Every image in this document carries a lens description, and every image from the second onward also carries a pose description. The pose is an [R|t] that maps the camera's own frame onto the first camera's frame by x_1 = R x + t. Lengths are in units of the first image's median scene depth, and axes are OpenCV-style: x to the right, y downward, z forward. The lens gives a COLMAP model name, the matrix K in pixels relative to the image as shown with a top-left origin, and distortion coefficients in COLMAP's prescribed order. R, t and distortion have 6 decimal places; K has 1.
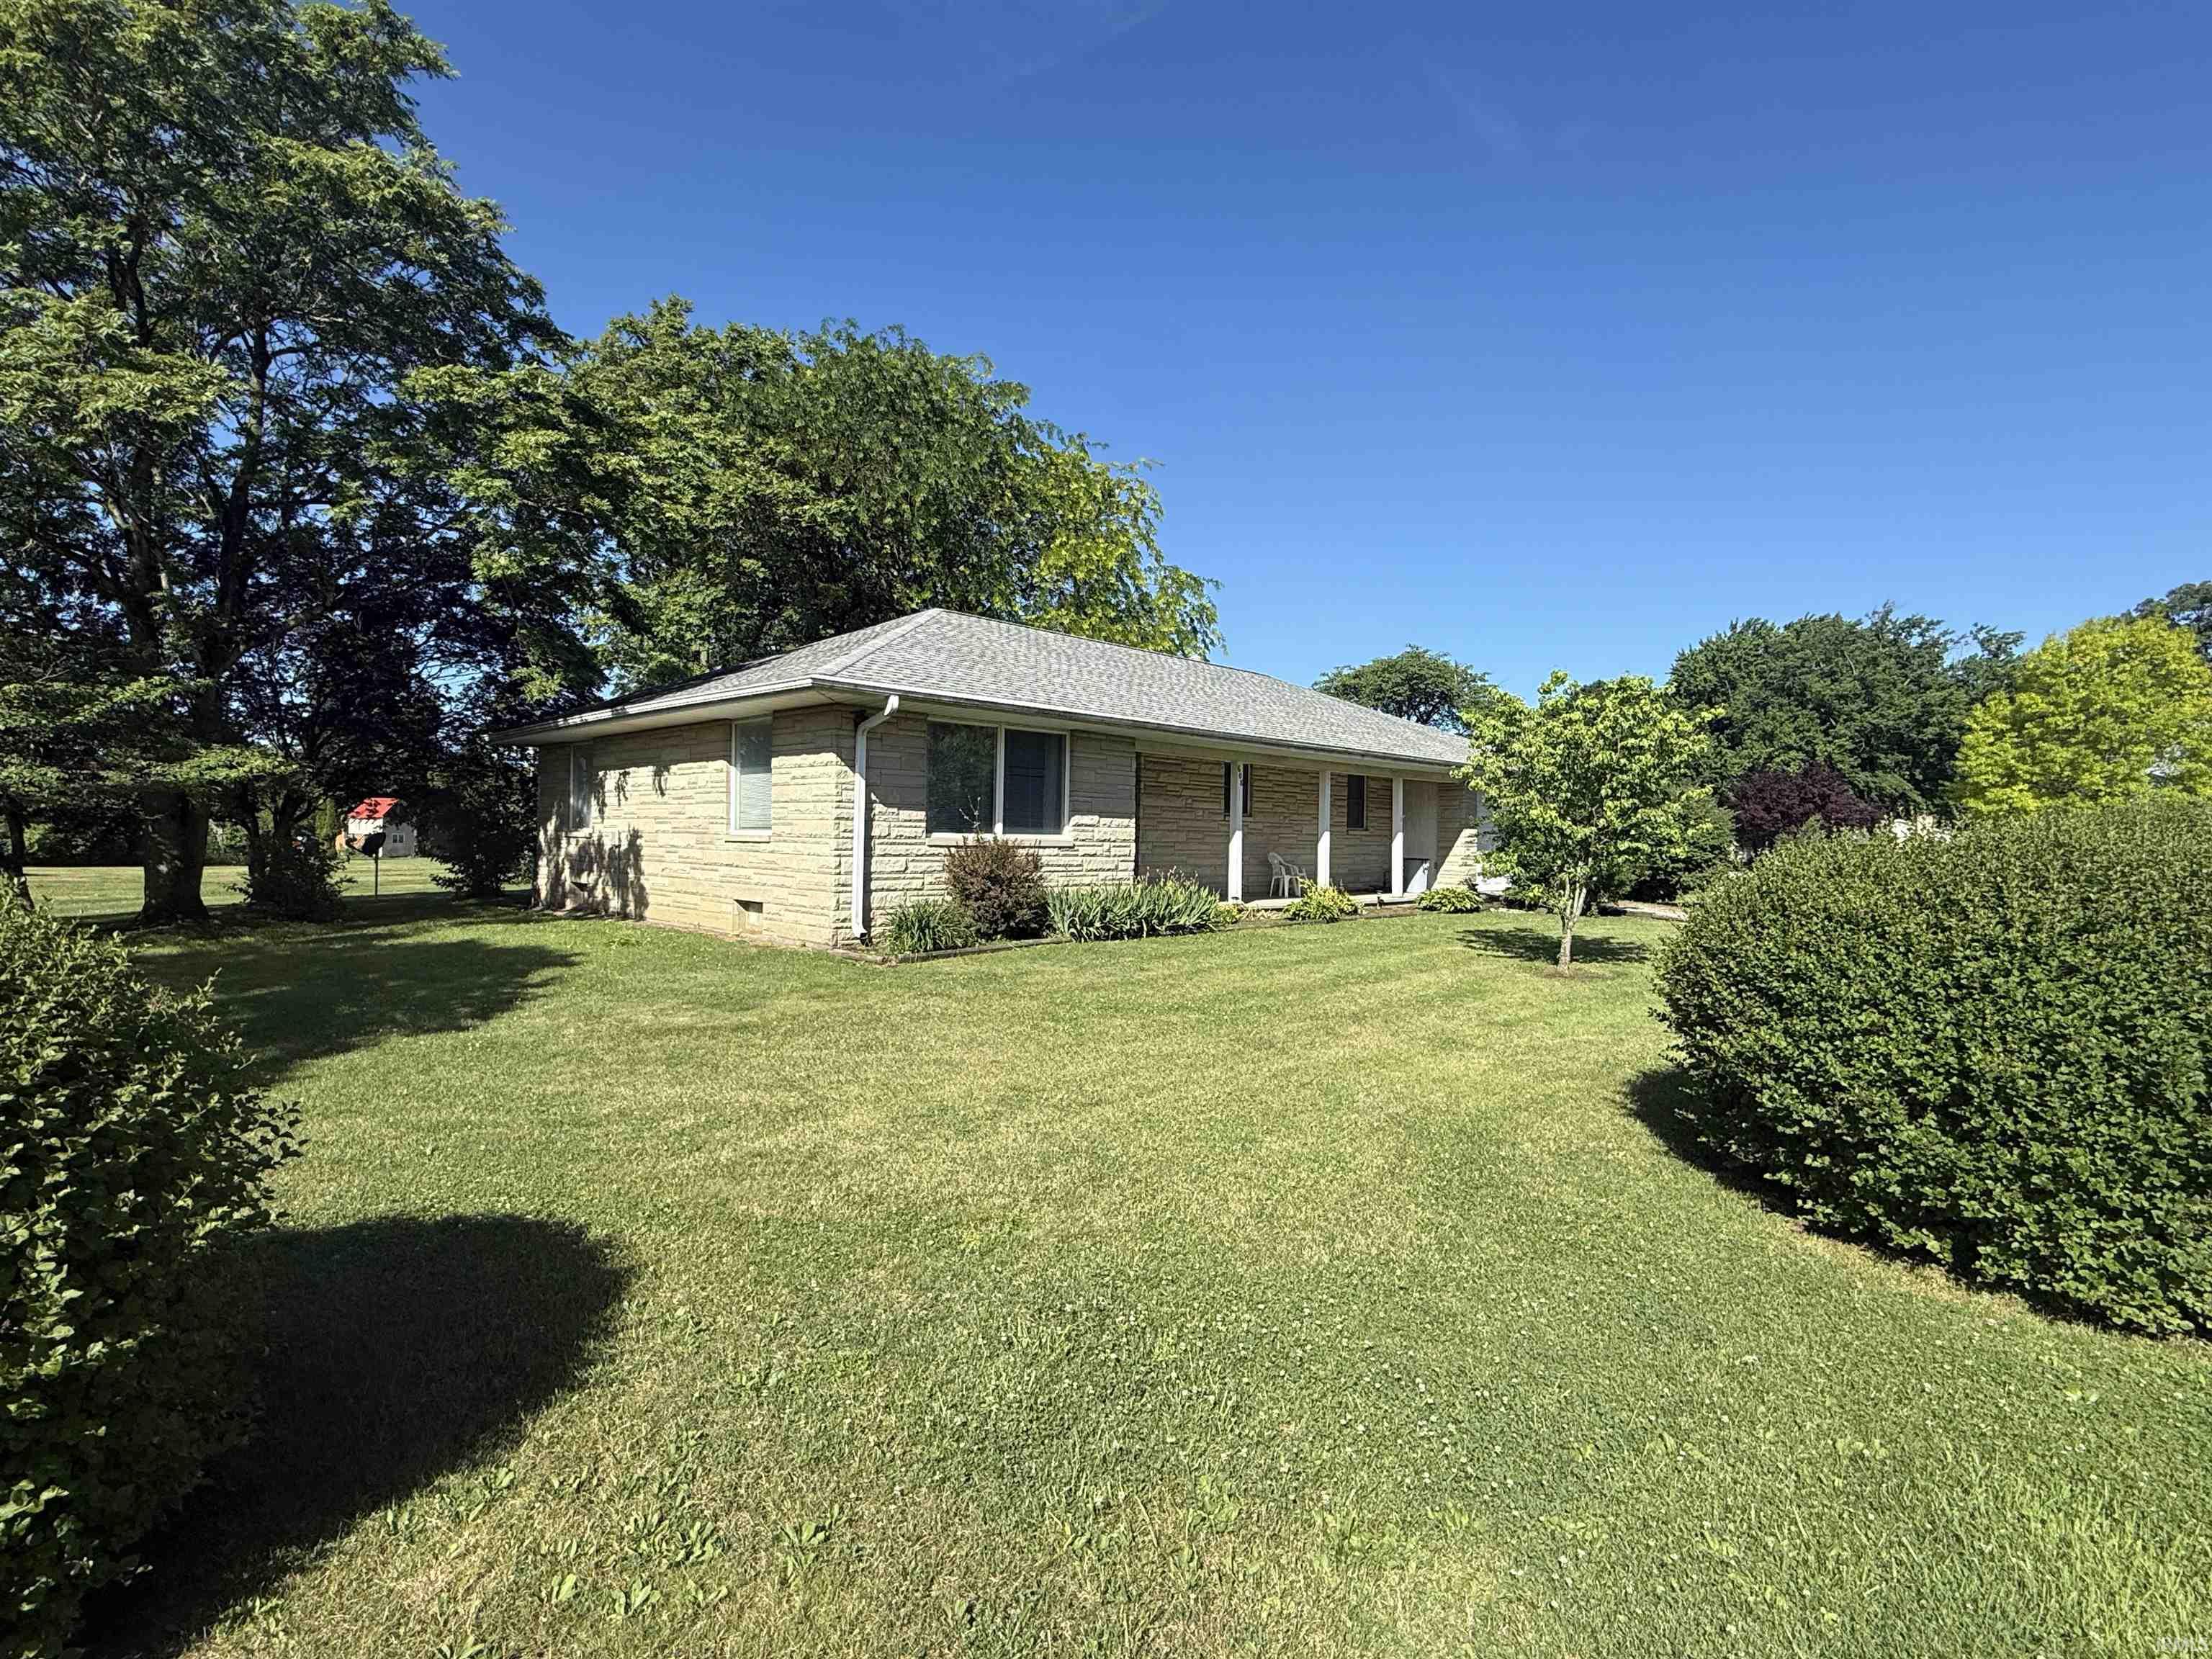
lens RADIAL K [[1093.4, 0, 1107.6], [0, 1093.4, 832.7], [0, 0, 1]] dist [0.000061, 0.000003]
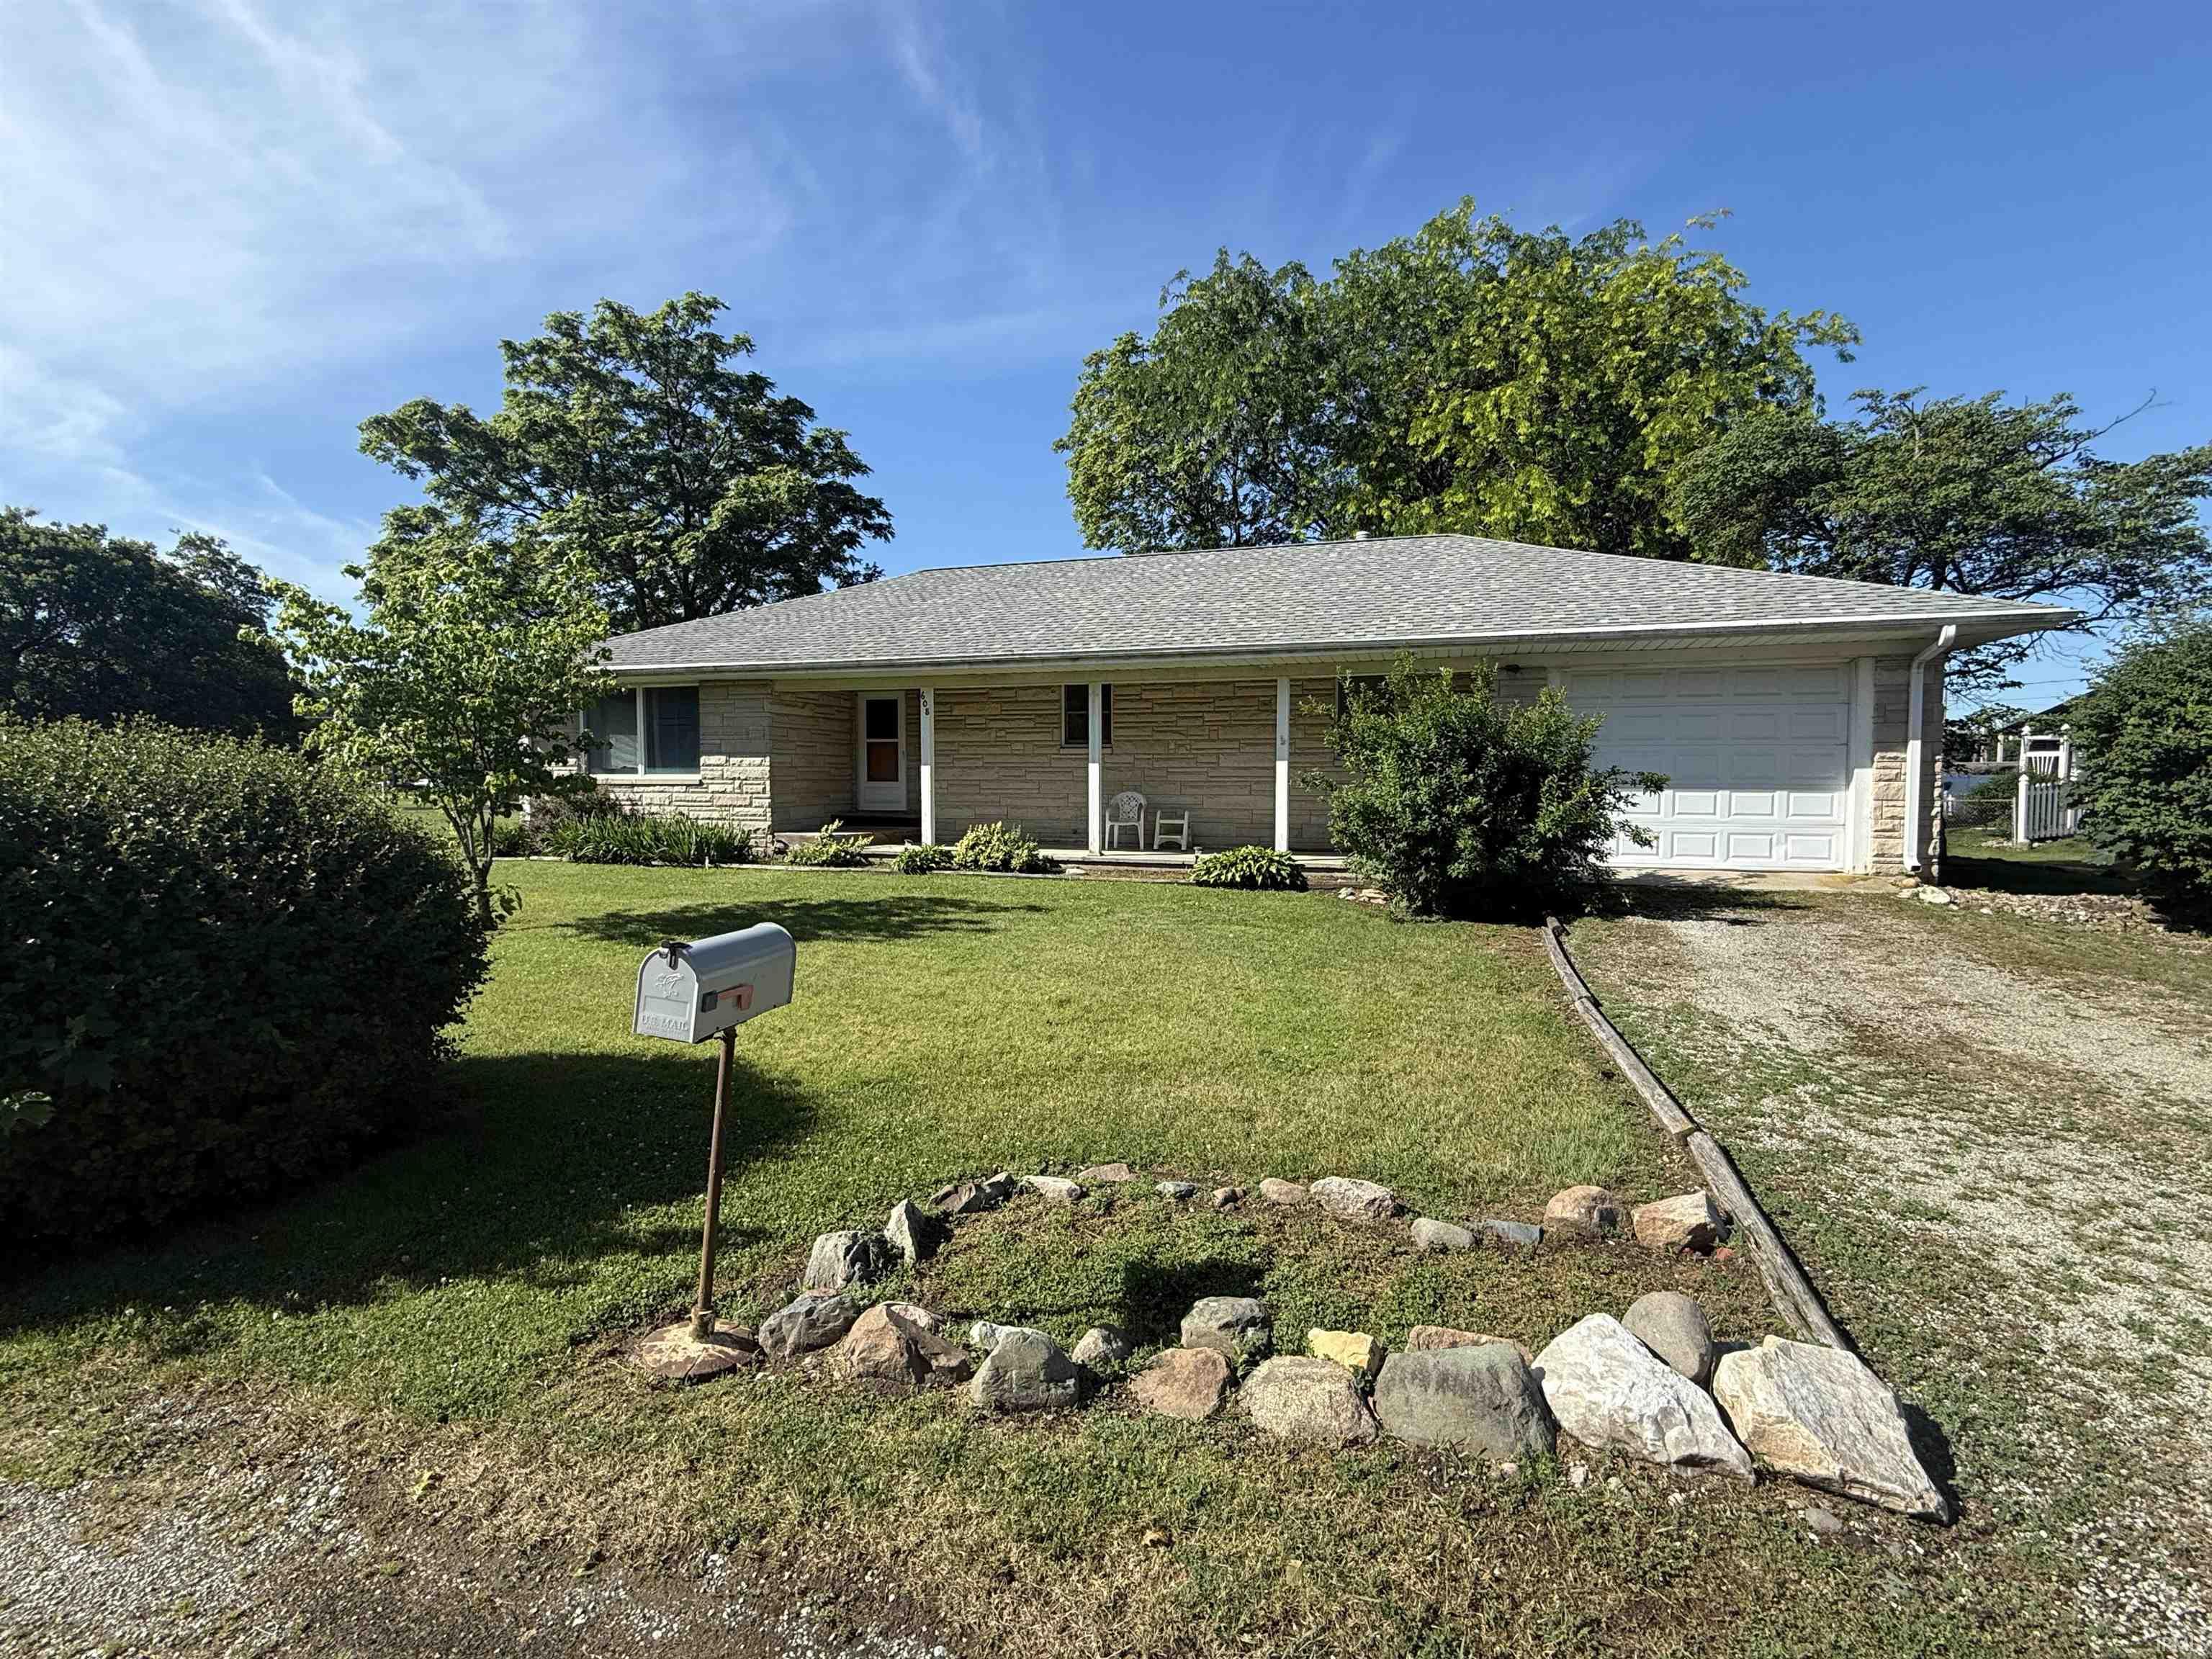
lens RADIAL K [[1008.5, 0, 1117.2], [0, 1008.5, 839.4], [0, 0, 1]] dist [0.002672, 0.001137]
pose [[0.472673, 0.023457, -0.880925, 1.044007], [0.007462, 0.999503, 0.030618, 0.039236], [0.881206, -0.021046, 0.472264, 0.847354]]
